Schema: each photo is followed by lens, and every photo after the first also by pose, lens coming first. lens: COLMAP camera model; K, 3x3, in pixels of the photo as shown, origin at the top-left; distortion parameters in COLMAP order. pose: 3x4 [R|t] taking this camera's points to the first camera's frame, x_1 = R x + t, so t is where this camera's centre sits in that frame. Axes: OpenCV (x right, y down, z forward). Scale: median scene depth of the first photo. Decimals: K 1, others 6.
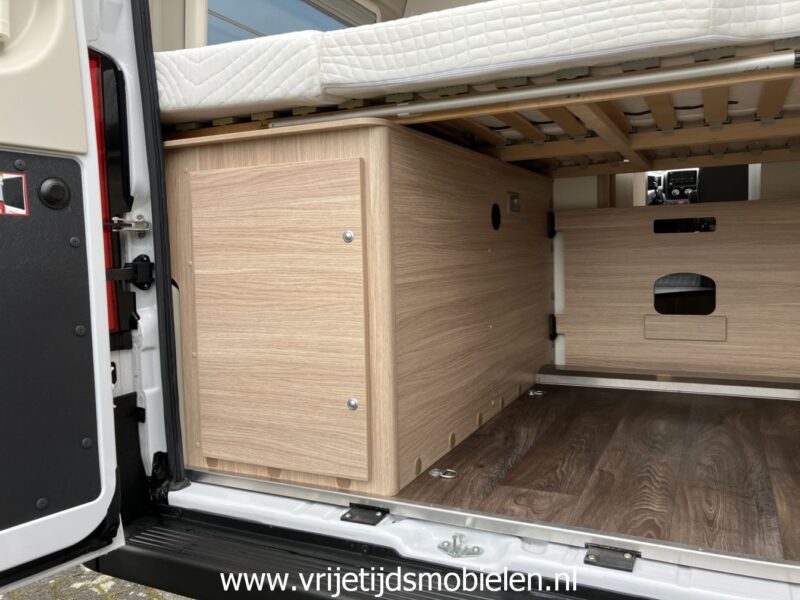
lens RADIAL K [[664.8, 0, 402.8], [0, 664.8, 286.0], [0, 0, 1]] dist [0.096035, -0.084161]
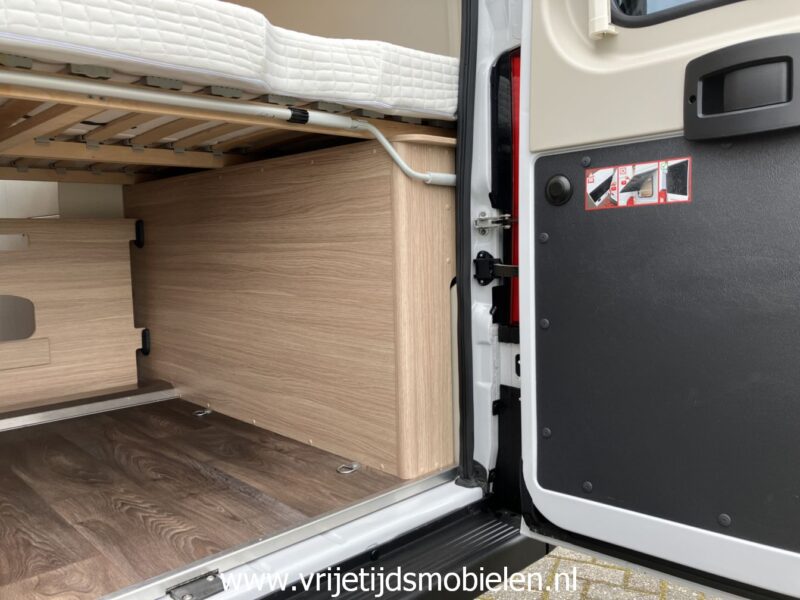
lens RADIAL K [[664.8, 0, 402.8], [0, 664.8, 286.0], [0, 0, 1]] dist [0.096035, -0.084161]
pose [[0.381545, -0.048439, 0.923080, -0.379682], [0.069881, 0.997280, 0.023448, -0.027737], [-0.921705, 0.055559, 0.383892, 0.277885]]
